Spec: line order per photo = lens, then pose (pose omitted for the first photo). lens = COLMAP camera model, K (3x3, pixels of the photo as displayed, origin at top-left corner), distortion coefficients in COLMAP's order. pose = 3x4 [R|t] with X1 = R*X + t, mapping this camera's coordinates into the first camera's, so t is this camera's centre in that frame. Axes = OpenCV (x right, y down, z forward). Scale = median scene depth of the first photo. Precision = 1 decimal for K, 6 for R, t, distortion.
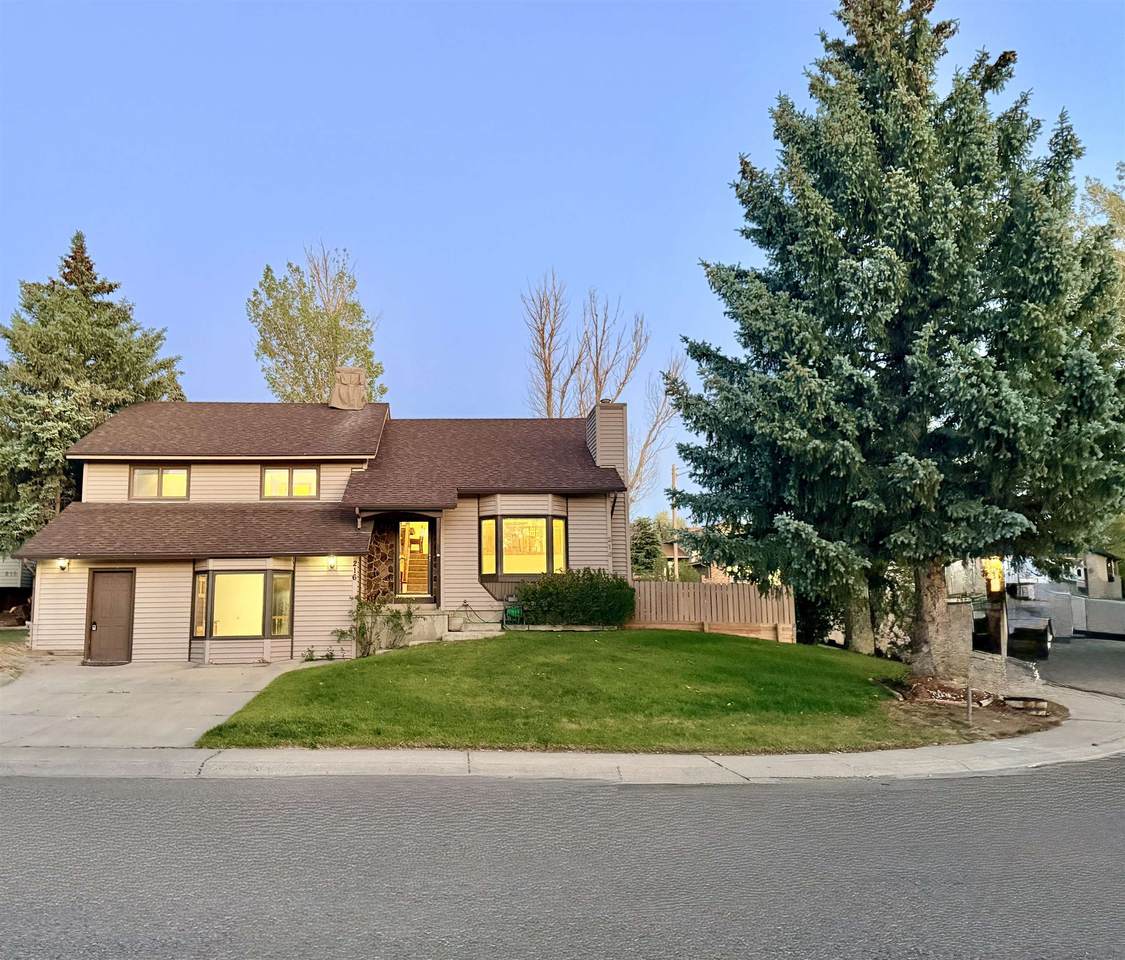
lens RADIAL K [[1135.2, 0, 562.9], [0, 1135.2, 480.1], [0, 0, 1]] dist [0.058131, 0.000000]
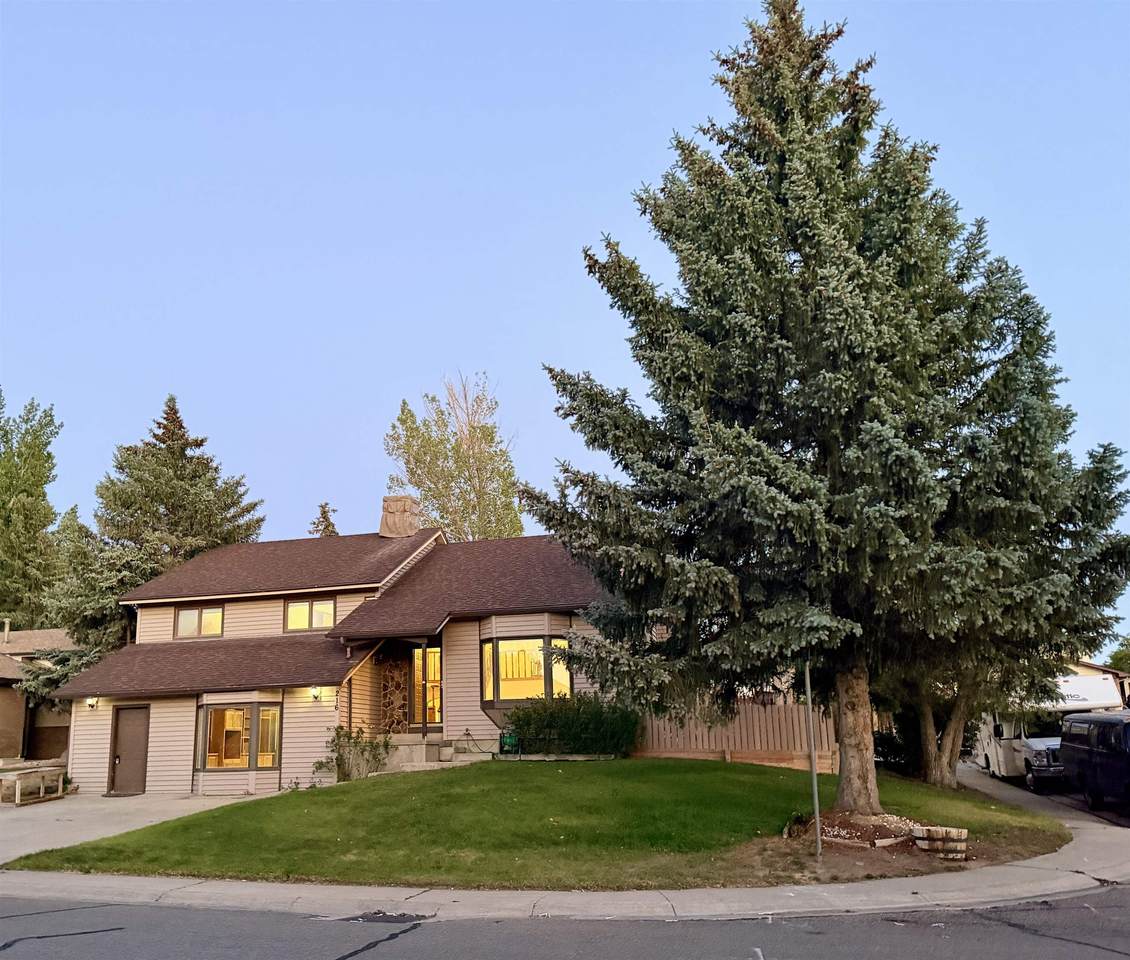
lens RADIAL K [[1265.7, 0, 563.8], [0, 1265.7, 480.6], [0, 0, 1]] dist [0.079013, 0.000000]
pose [[0.924730, -0.088765, -0.370128, 0.411612], [0.054761, 0.993337, -0.101407, 0.010526], [0.376663, 0.073505, 0.923430, 0.020975]]
